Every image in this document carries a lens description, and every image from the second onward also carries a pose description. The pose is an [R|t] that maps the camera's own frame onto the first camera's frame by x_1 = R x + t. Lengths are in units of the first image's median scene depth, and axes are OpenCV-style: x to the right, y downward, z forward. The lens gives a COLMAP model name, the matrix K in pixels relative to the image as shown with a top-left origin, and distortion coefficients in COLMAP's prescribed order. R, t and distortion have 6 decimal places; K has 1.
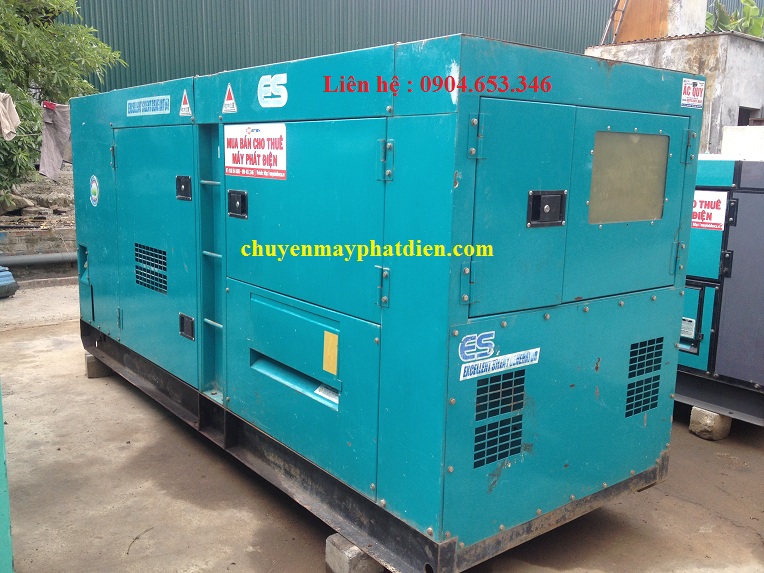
lens RADIAL K [[715.9, 0, 371.5], [0, 715.9, 285.6], [0, 0, 1]] dist [0.139664, -0.281185]
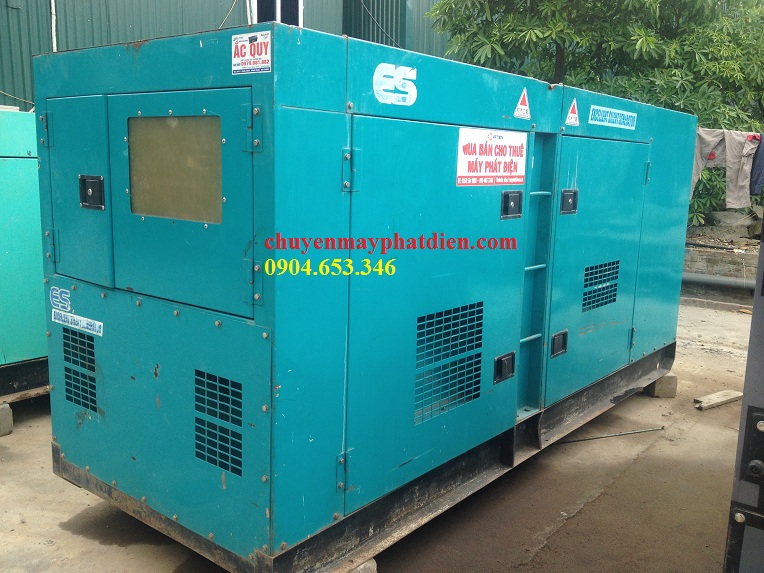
lens RADIAL K [[715.9, 0, 371.5], [0, 715.9, 285.6], [0, 0, 1]] dist [0.139664, -0.281185]
pose [[0.211675, 0.146095, -0.966359, 1.135145], [-0.189060, 0.976209, 0.106172, -0.132783], [0.958880, 0.160226, 0.234260, 0.940207]]
